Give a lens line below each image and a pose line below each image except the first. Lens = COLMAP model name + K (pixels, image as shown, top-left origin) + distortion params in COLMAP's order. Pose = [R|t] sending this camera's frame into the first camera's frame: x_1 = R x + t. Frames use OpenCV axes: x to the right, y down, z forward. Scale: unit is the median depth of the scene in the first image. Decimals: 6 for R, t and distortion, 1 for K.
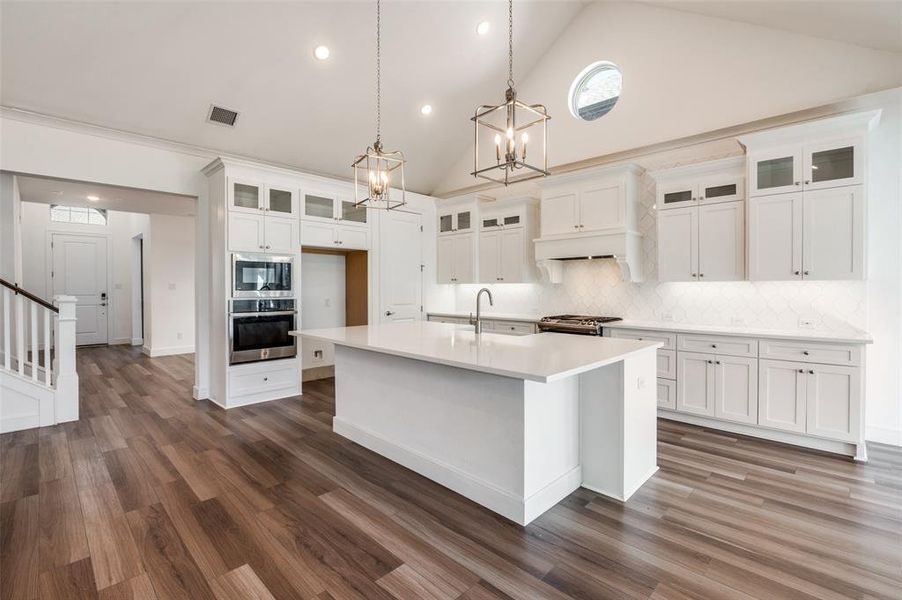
lens RADIAL K [[406.5, 0, 451.3], [0, 406.5, 293.8], [0, 0, 1]] dist [-0.006206, -0.004508]
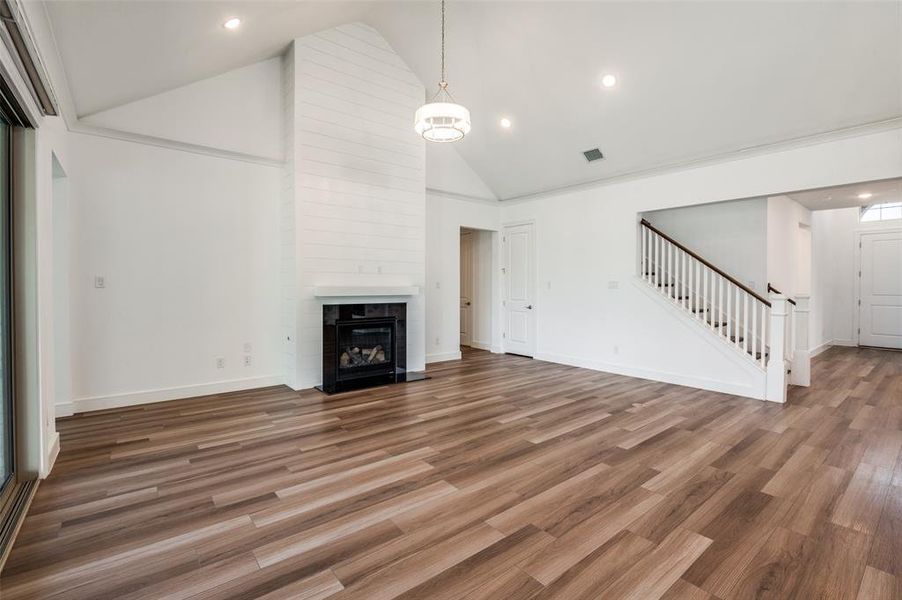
lens RADIAL K [[406.5, 0, 453.8], [0, 406.5, 294.1], [0, 0, 1]] dist [-0.006206, -0.004508]
pose [[-0.115586, 0.023533, -0.993019, 0.314174], [-0.020222, 0.999456, 0.026039, -0.005564], [0.993092, 0.023091, -0.115048, 0.201118]]
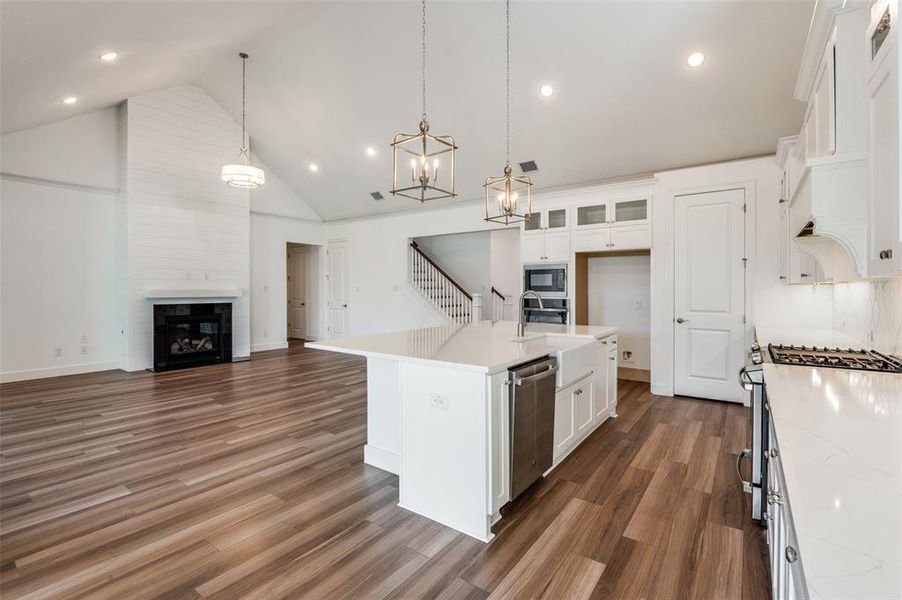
lens RADIAL K [[406.5, 0, 450.2], [0, 406.5, 293.2], [0, 0, 1]] dist [-0.006206, -0.004508]
pose [[0.140348, 0.010908, -0.990042, 0.898323], [-0.017051, 0.999818, 0.008599, -0.010617], [0.989955, 0.015674, 0.140509, 0.616559]]
